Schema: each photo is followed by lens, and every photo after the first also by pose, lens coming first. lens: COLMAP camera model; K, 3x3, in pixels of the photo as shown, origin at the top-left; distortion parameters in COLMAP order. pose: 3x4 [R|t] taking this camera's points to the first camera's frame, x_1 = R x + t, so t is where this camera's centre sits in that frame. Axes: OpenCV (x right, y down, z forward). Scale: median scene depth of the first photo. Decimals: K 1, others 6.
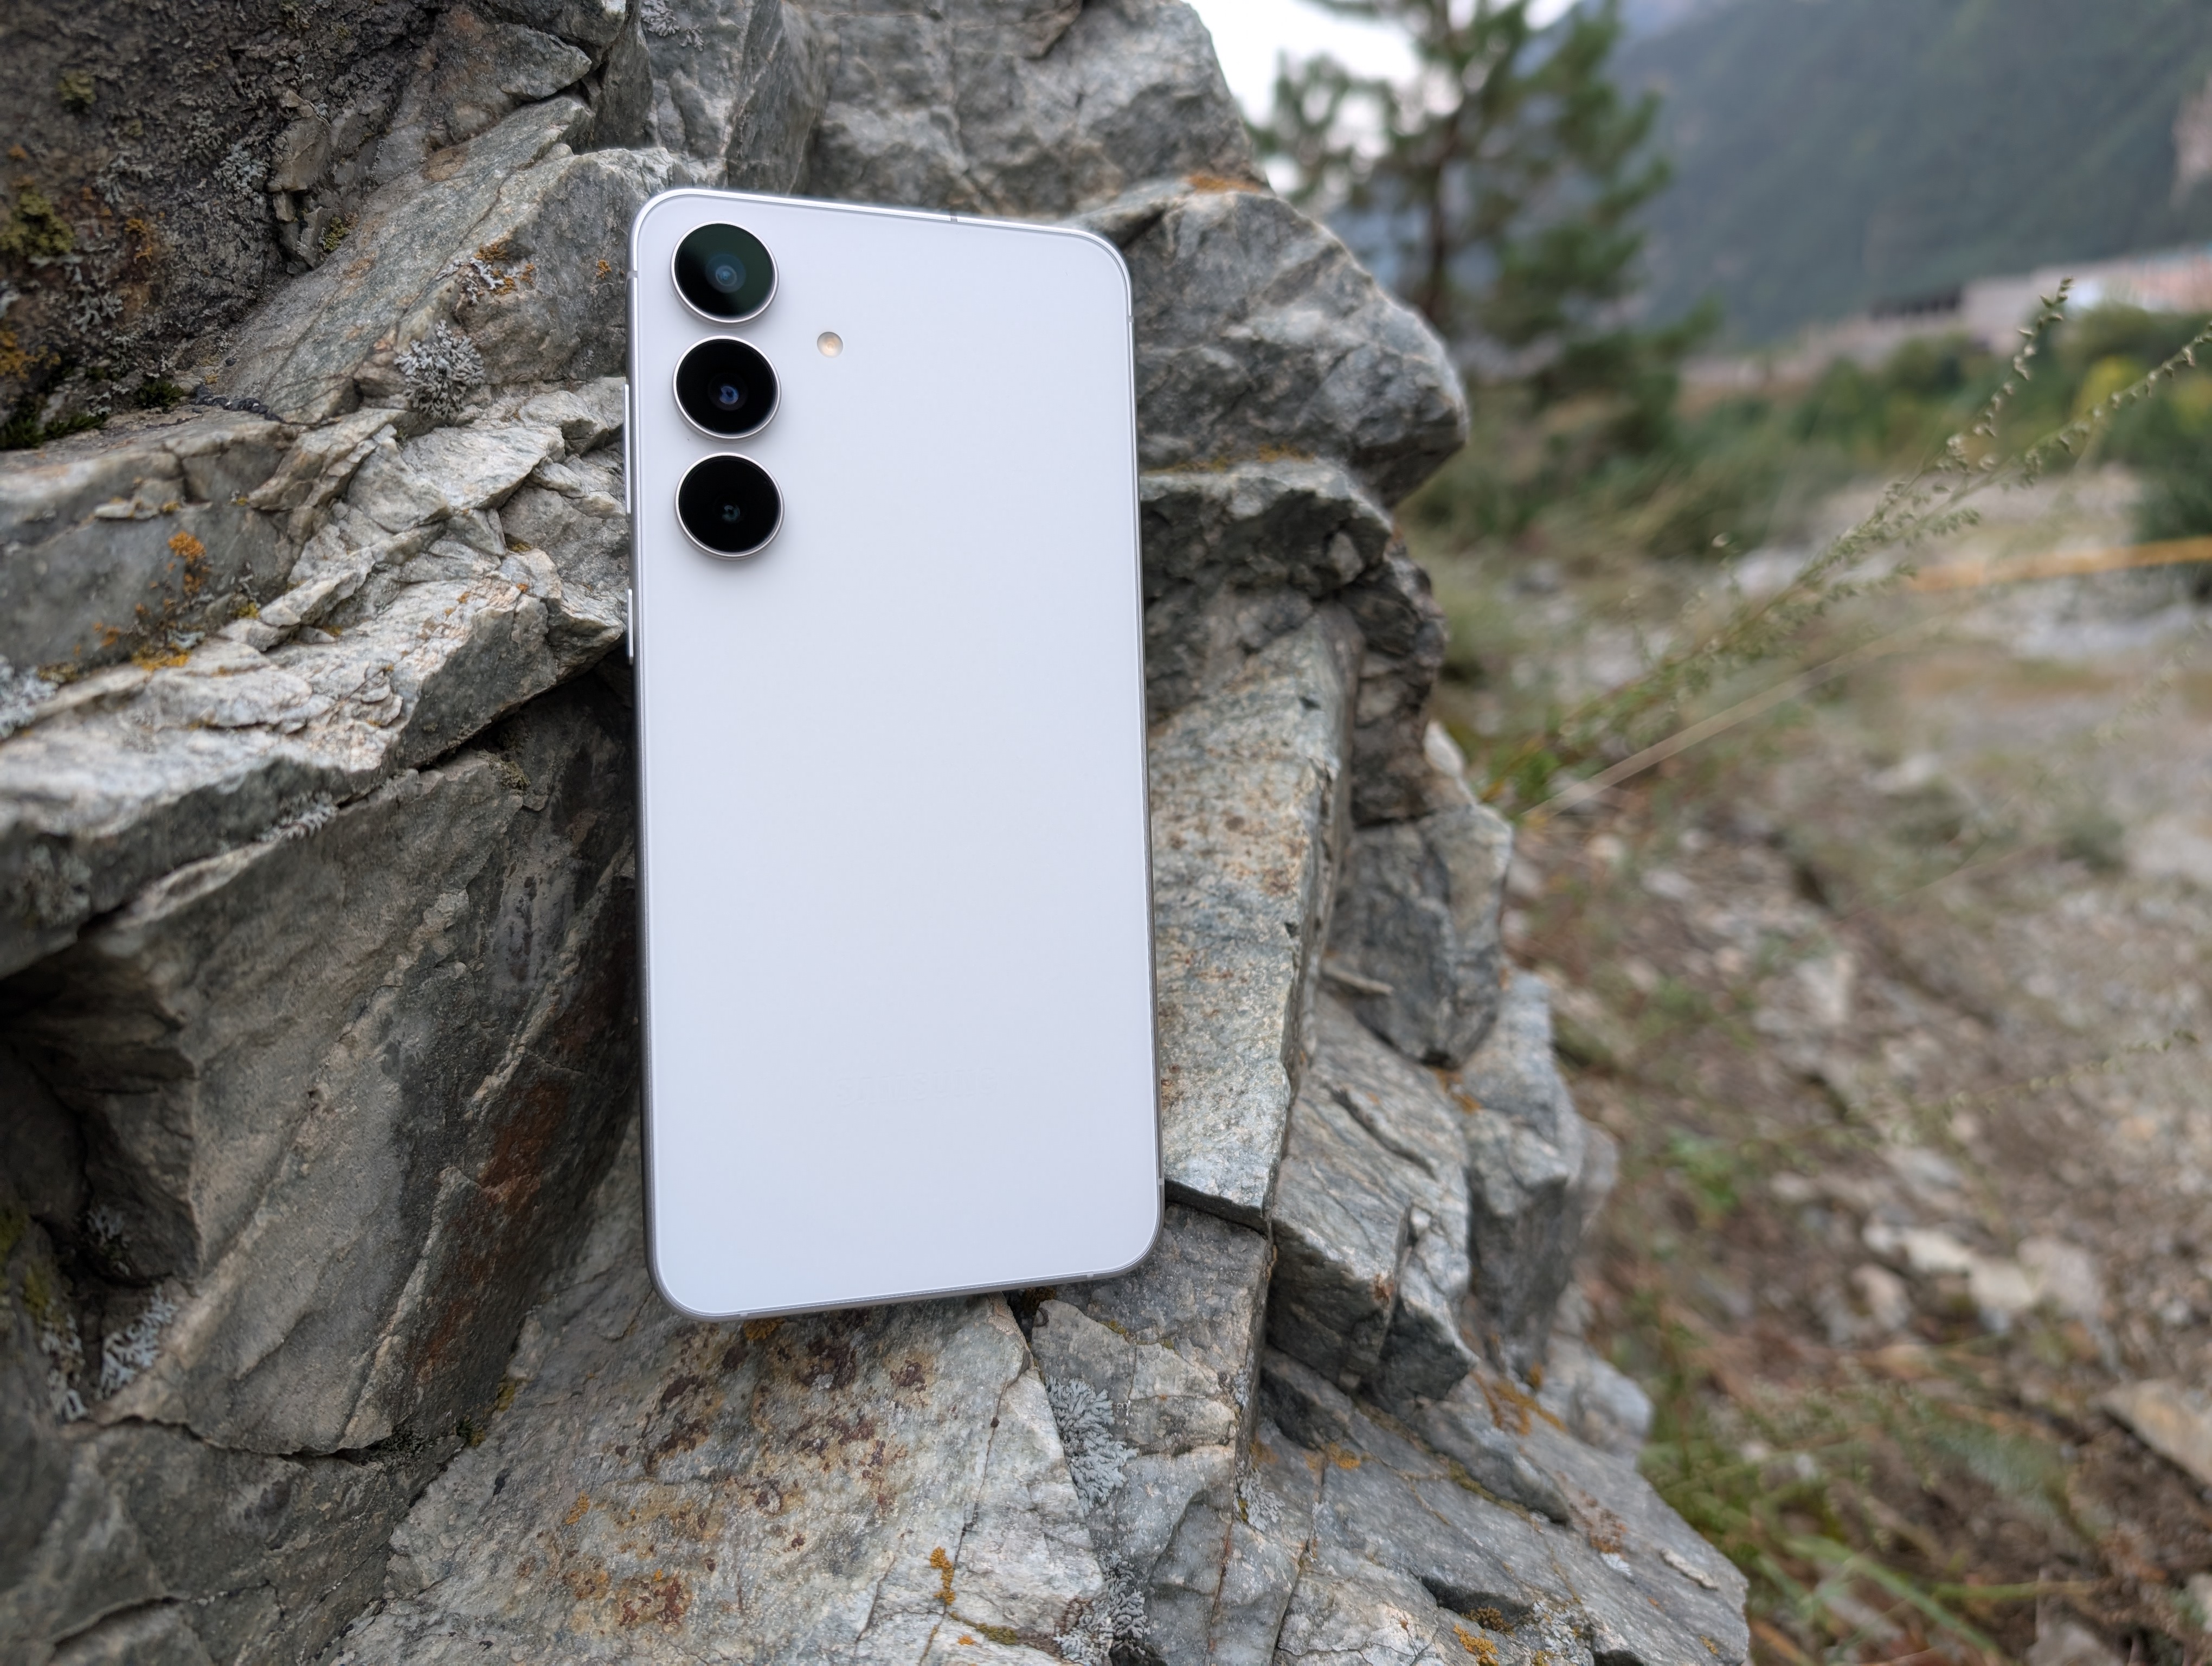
lens RADIAL K [[1667.2, 0, 1124.0], [0, 1667.2, 817.3], [0, 0, 1]] dist [-0.033424, 0.013883]
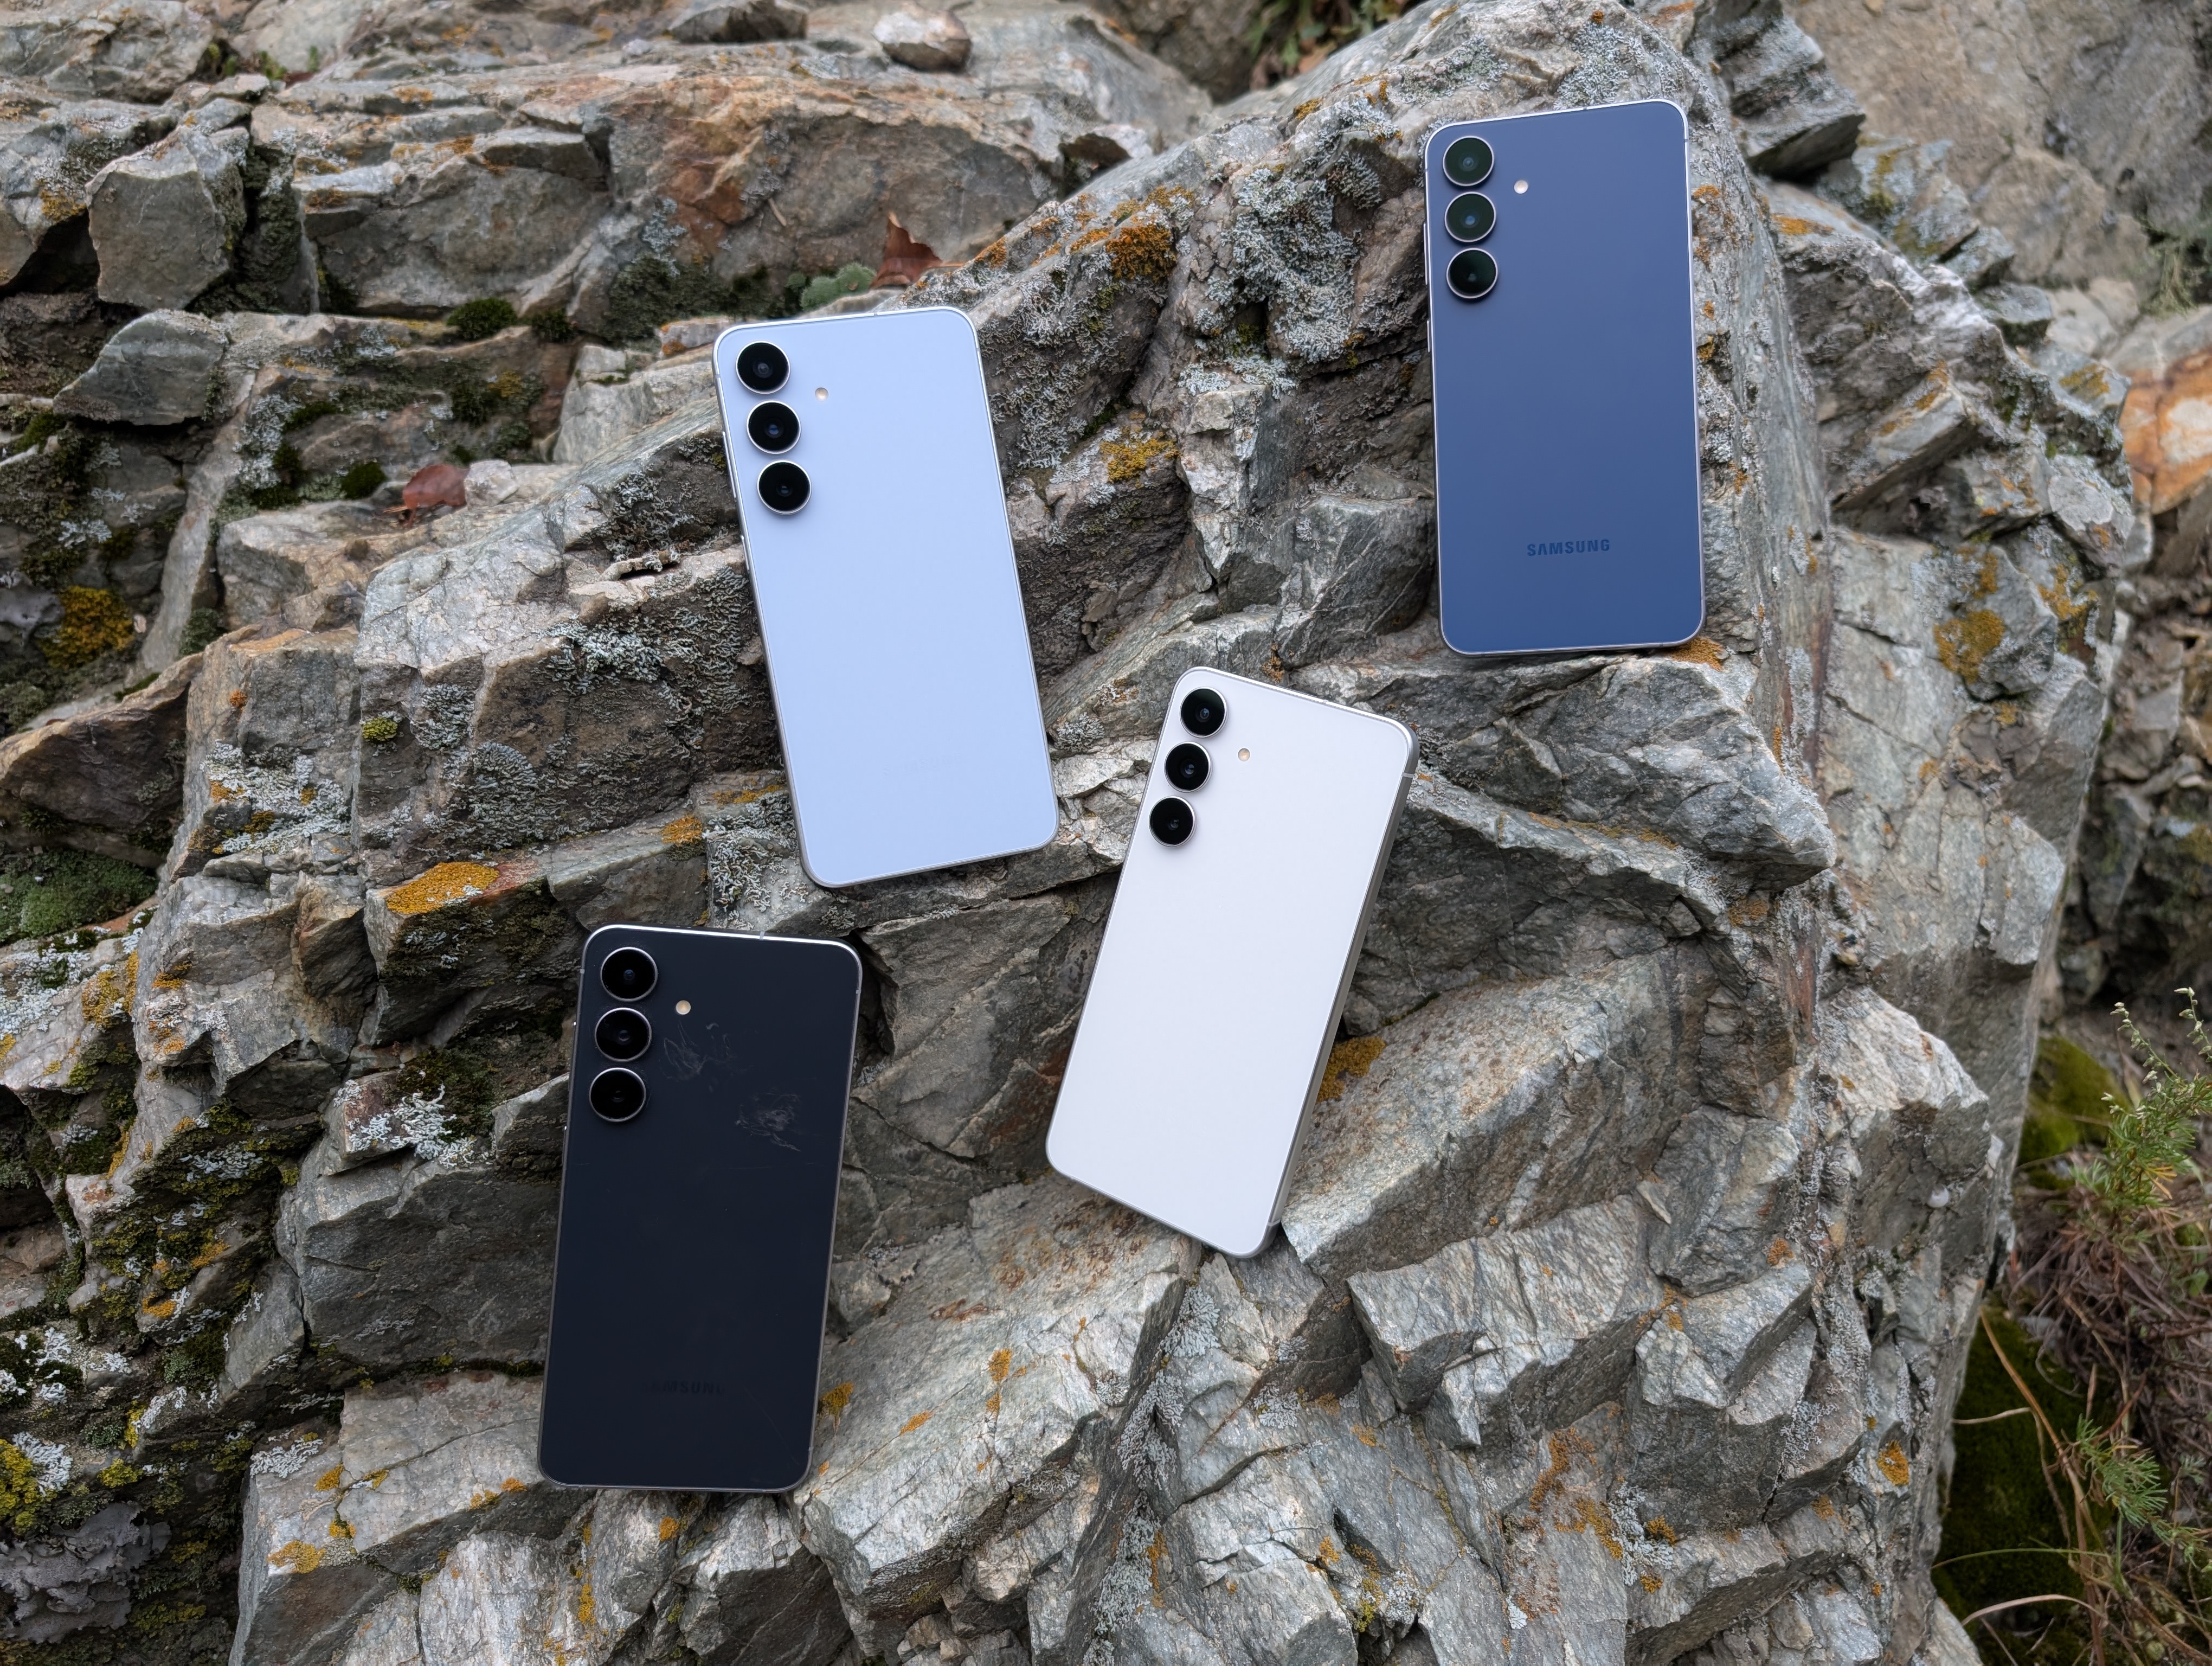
lens RADIAL K [[1623.7, 0, 1112.9], [0, 1623.7, 788.4], [0, 0, 1]] dist [-0.010421, 0.005805]
pose [[0.630892, 0.290485, -0.719440, 1.184322], [-0.255733, 0.953305, 0.160654, -0.542665], [0.732513, 0.082629, 0.675719, -0.440406]]
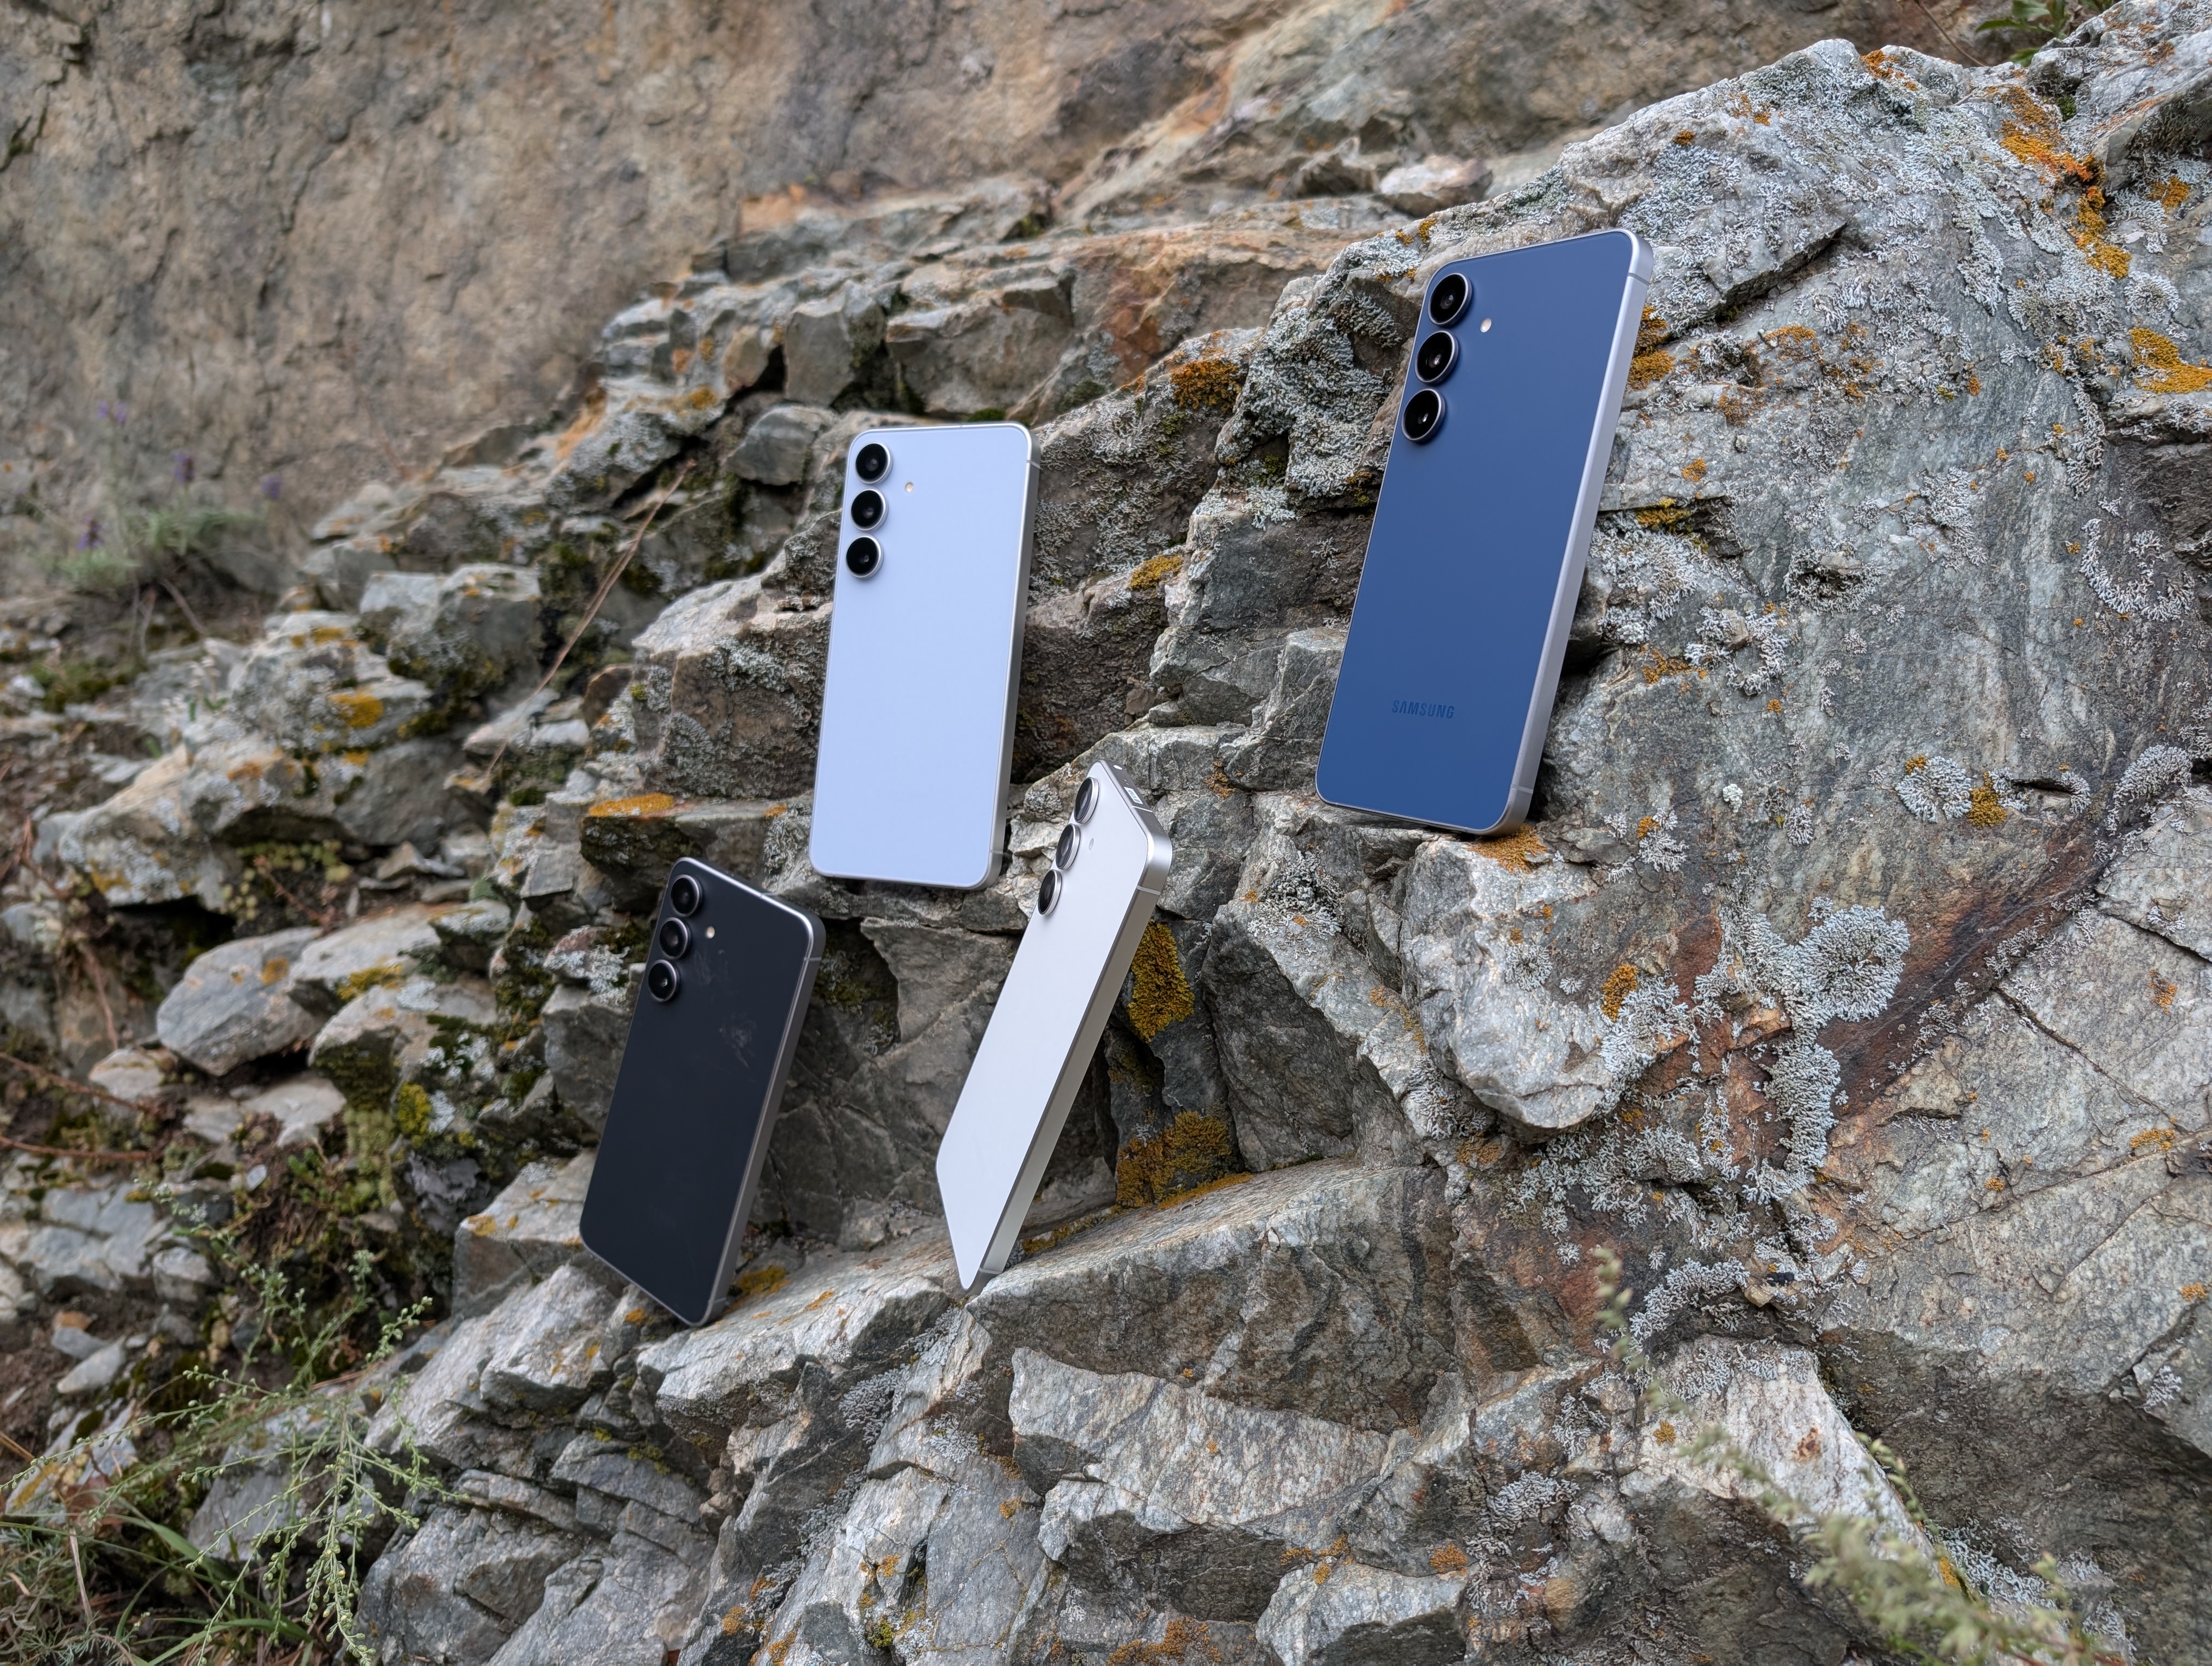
lens RADIAL K [[1617.3, 0, 1165.8], [0, 1617.3, 821.5], [0, 0, 1]] dist [0.001530, -0.005864]
pose [[-0.077249, 0.314113, -0.946238, 1.848996], [-0.315052, 0.892753, 0.322078, -1.057495], [0.945926, 0.322994, 0.029998, 1.072027]]
